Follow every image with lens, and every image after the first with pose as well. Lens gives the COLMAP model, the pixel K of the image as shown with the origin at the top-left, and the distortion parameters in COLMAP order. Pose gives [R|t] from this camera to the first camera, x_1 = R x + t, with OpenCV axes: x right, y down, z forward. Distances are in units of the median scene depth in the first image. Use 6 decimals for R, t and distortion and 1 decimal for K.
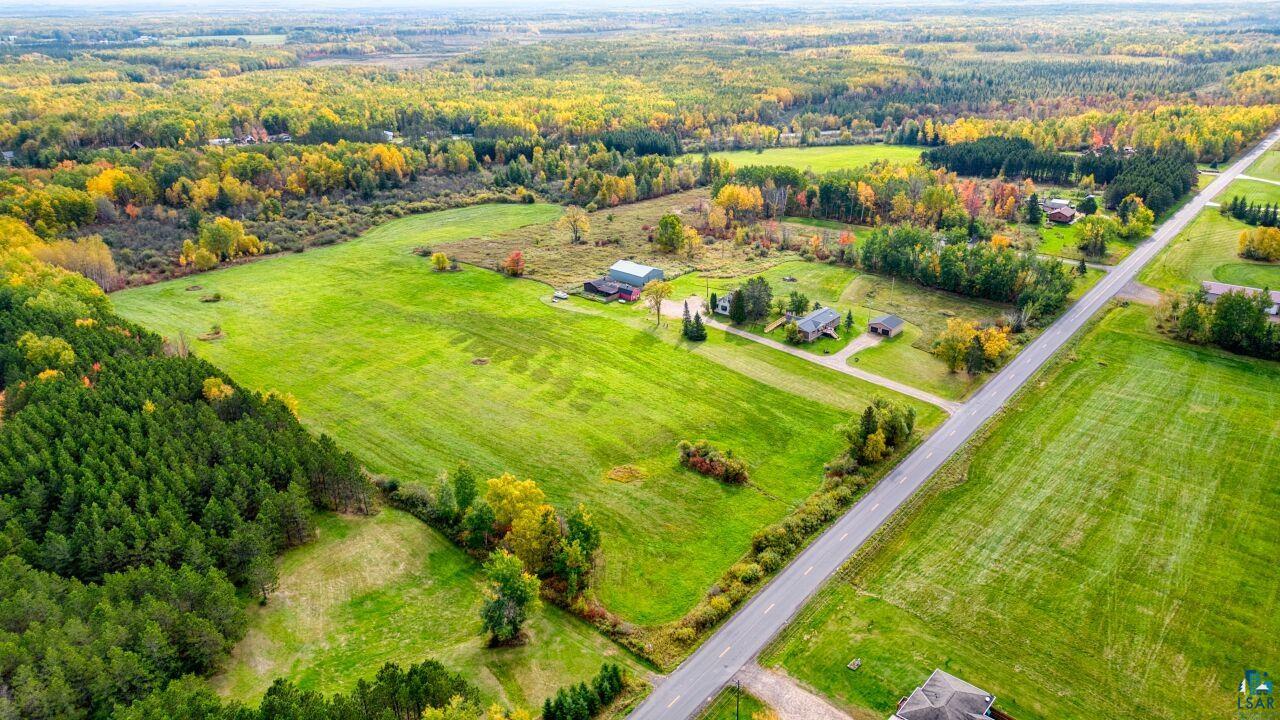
lens RADIAL K [[842.2, 0, 640.0], [0, 842.2, 360.0], [0, 0, 1]] dist [0.029635, -0.000471]
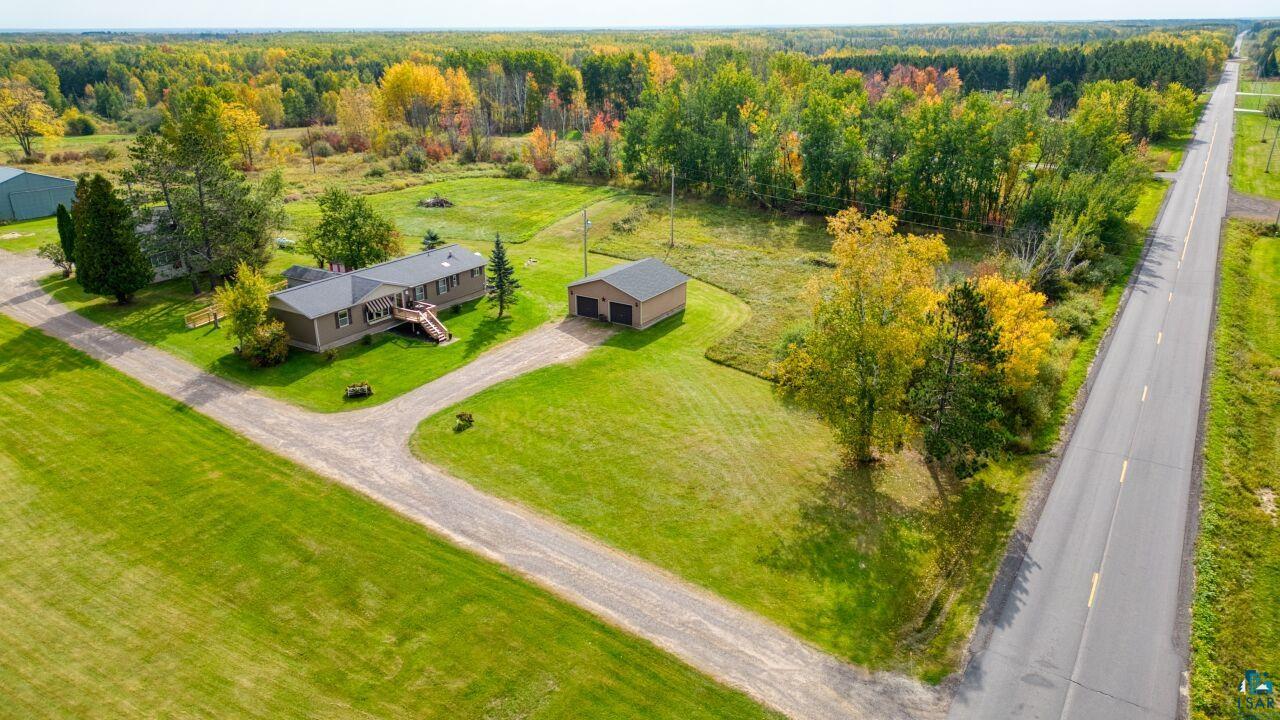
lens RADIAL K [[842.2, 0, 640.0], [0, 842.2, 360.0], [0, 0, 1]] dist [0.029635, -0.000471]
pose [[0.990752, -0.038181, 0.130200, 0.257749], [0.042694, 0.998574, -0.032051, -0.007635], [-0.128791, 0.037314, 0.990970, 0.712884]]
